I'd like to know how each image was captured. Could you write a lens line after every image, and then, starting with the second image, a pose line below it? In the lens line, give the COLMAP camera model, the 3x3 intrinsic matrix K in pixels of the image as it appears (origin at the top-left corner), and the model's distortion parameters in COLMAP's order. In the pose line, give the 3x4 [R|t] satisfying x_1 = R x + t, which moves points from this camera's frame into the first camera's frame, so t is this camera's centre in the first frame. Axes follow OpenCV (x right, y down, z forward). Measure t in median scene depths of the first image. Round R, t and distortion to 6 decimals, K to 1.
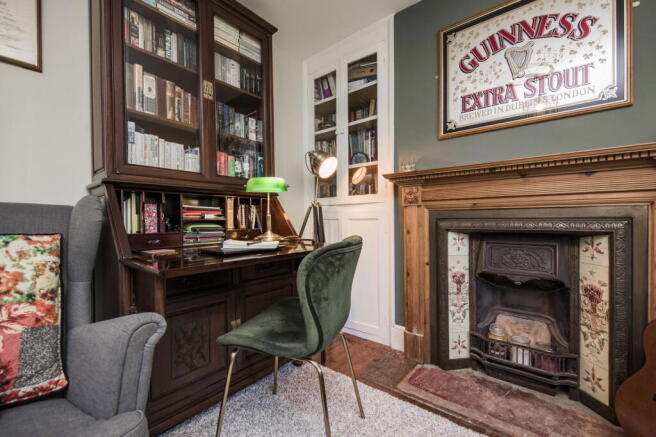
lens RADIAL K [[282.7, 0, 327.4], [0, 282.7, 223.5], [0, 0, 1]] dist [-0.001008, -0.000784]
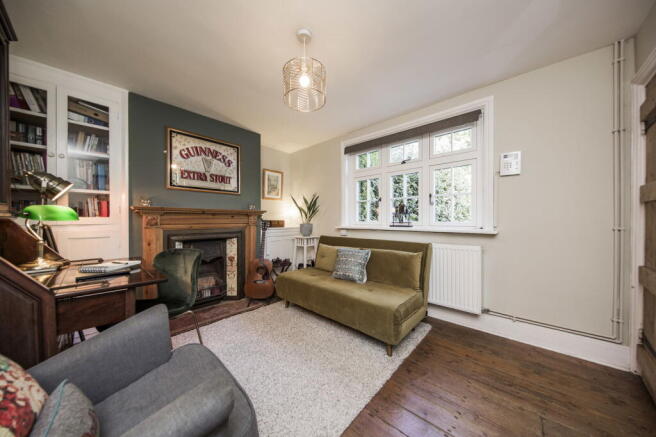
lens RADIAL K [[218.8, 0, 328.9], [0, 218.8, 221.1], [0, 0, 1]] dist [-0.000185, -0.000038]
pose [[0.037413, 0.000266, 0.999300, -0.972752], [0.009934, 0.999950, -0.000638, -0.093635], [-0.999251, 0.009951, 0.037408, -0.046574]]
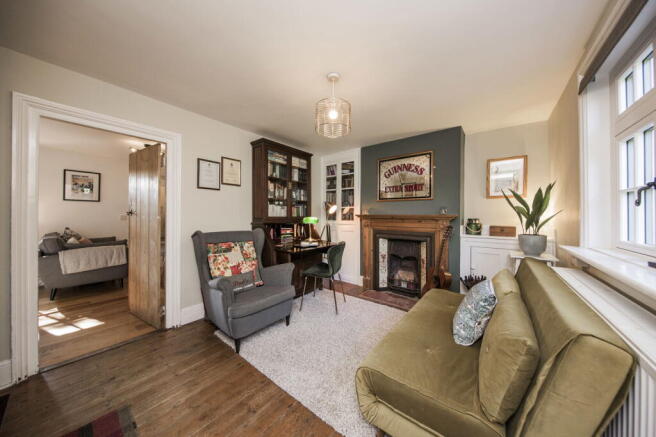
lens RADIAL K [[218.8, 0, 331.7], [0, 218.8, 218.6], [0, 0, 1]] dist [-0.000185, -0.000038]
pose [[0.999471, 0.010836, 0.030664, -0.078124], [-0.010871, 0.999940, 0.000989, -0.153161], [-0.030652, -0.001321, 0.999529, -1.027925]]
